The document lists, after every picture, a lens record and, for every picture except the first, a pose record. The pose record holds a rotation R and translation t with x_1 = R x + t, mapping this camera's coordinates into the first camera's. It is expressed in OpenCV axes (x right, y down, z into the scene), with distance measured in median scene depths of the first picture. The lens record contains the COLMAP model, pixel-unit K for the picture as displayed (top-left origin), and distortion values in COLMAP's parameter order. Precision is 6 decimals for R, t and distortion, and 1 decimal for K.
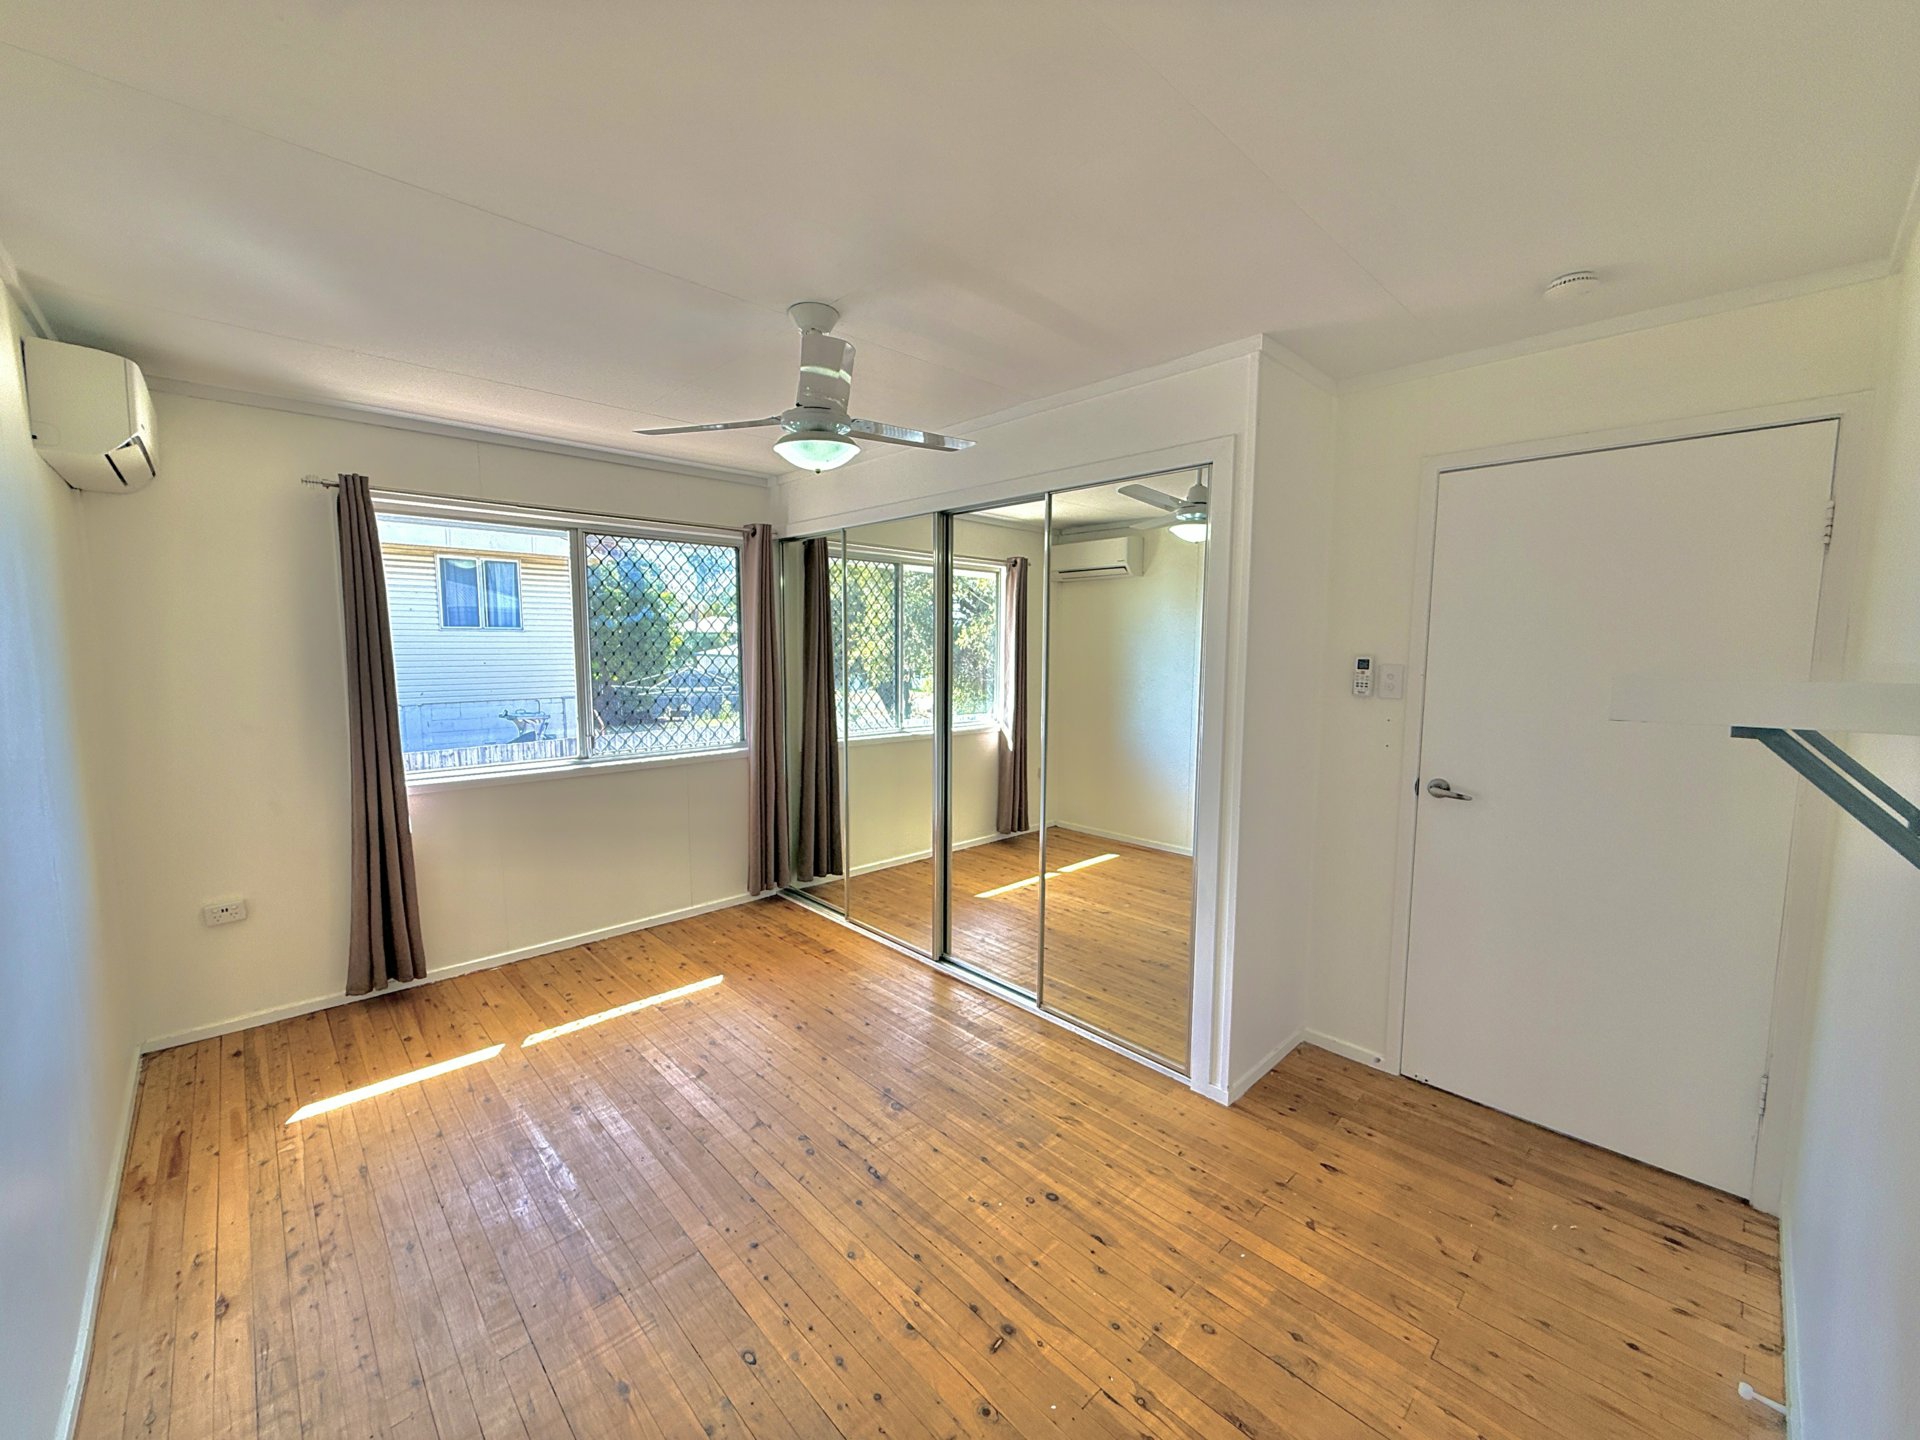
lens RADIAL K [[762.2, 0, 955.5], [0, 762.2, 721.1], [0, 0, 1]] dist [-0.000538, -0.000001]
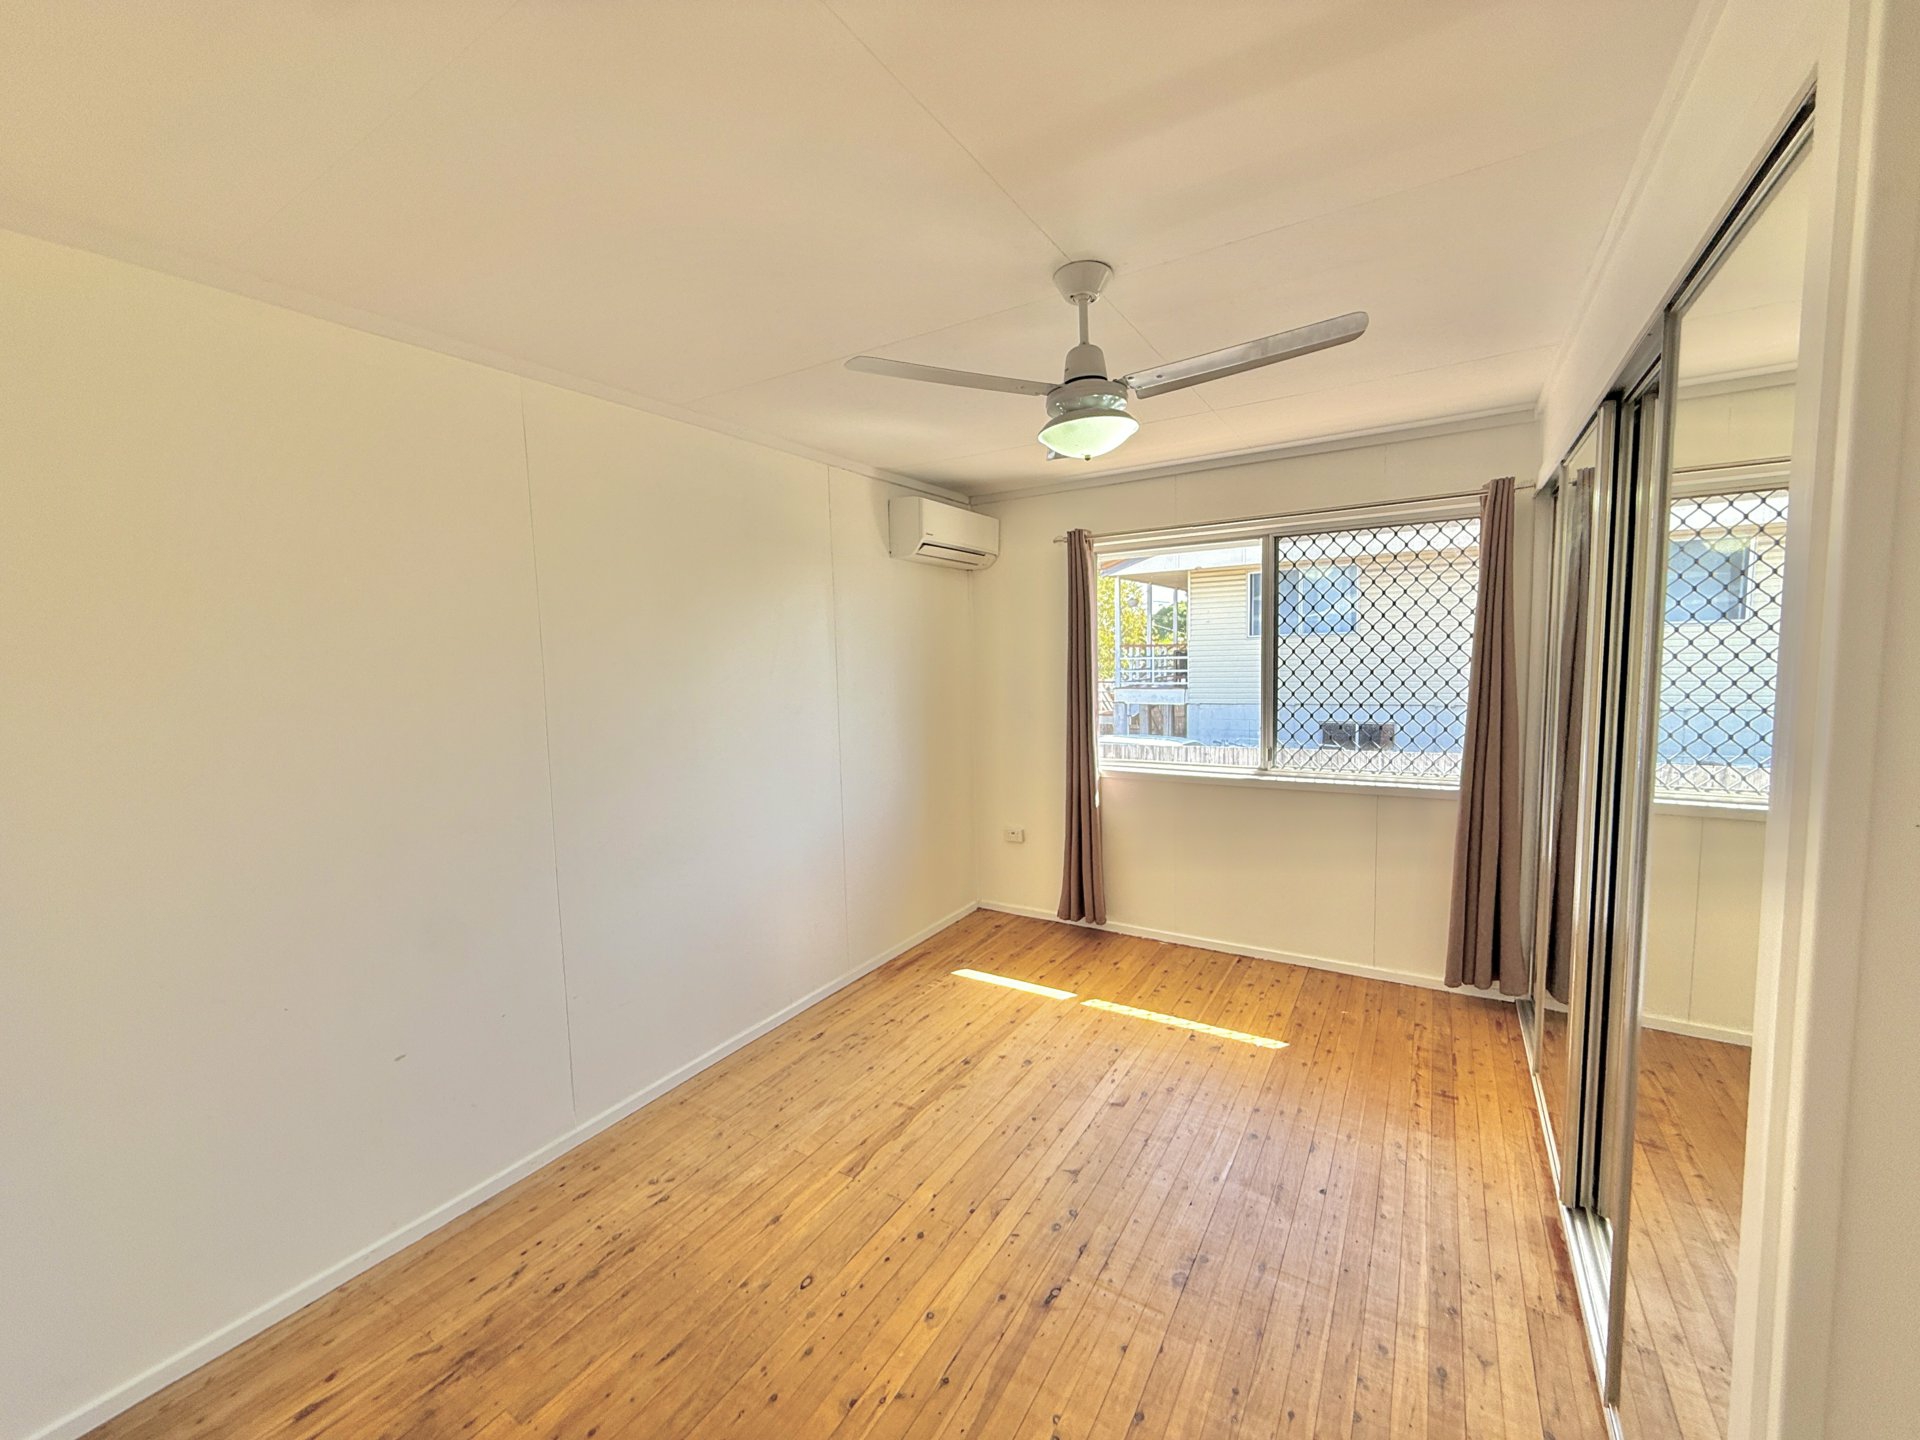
lens RADIAL K [[762.2, 0, 955.5], [0, 762.2, 721.1], [0, 0, 1]] dist [-0.000538, -0.000001]
pose [[0.245274, 0.072544, -0.966736, 0.448075], [-0.071303, 0.995845, 0.056638, -0.051064], [0.966828, 0.055040, 0.249427, 0.468649]]
